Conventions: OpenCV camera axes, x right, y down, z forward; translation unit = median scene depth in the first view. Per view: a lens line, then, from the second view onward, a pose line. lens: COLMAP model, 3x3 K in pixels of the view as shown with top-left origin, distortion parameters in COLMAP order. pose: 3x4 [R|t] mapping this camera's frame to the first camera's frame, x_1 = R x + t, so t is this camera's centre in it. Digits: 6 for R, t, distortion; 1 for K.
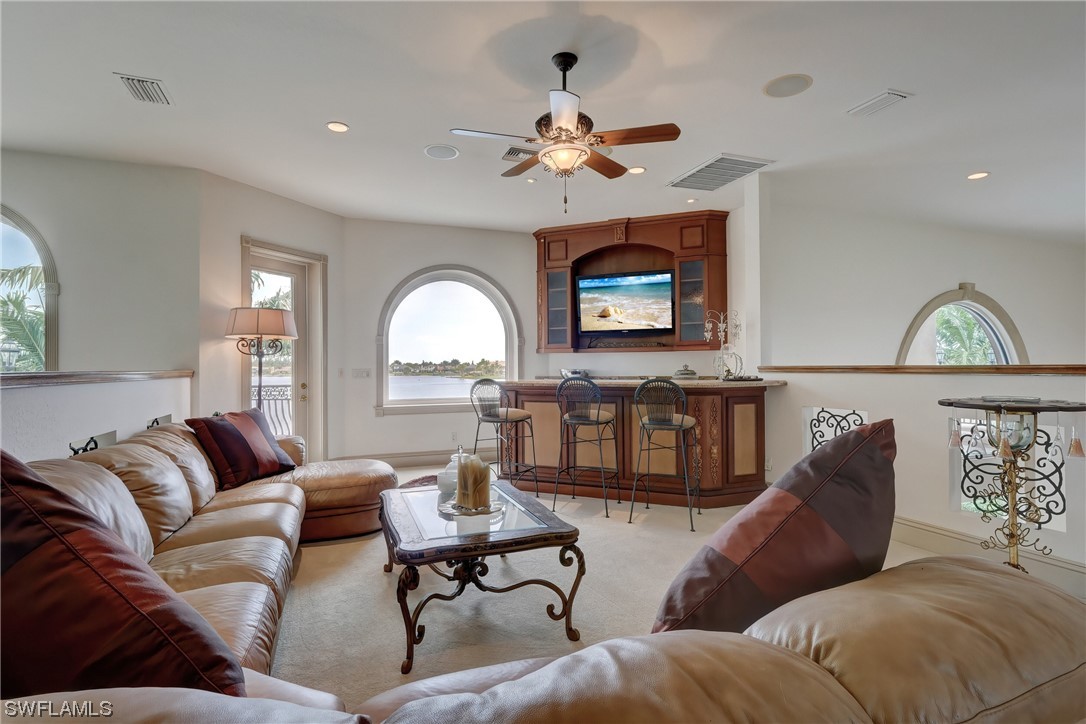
lens RADIAL K [[537.9, 0, 543.0], [0, 537.9, 362.0], [0, 0, 1]] dist [-0.006222, -0.000741]
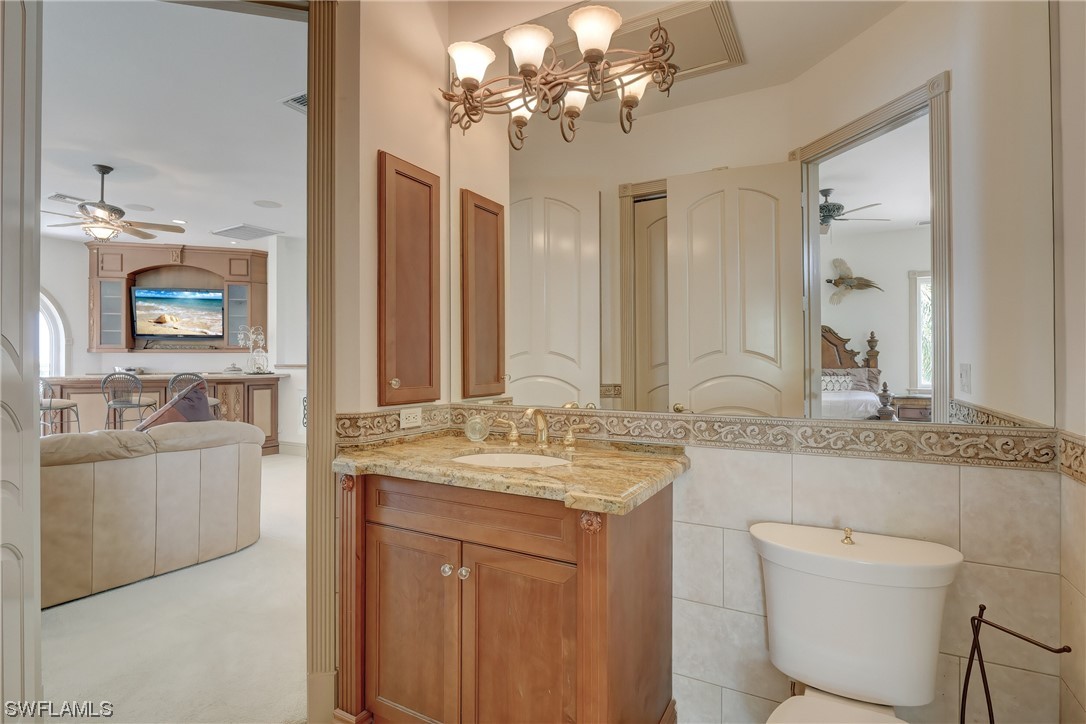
lens RADIAL K [[537.9, 0, 543.0], [0, 537.9, 362.0], [0, 0, 1]] dist [-0.006222, -0.000741]
pose [[0.780692, 0.004940, 0.624897, 0.035103], [-0.008931, 0.999955, 0.003252, -0.008813], [-0.624853, -0.008120, 0.780701, -0.492269]]
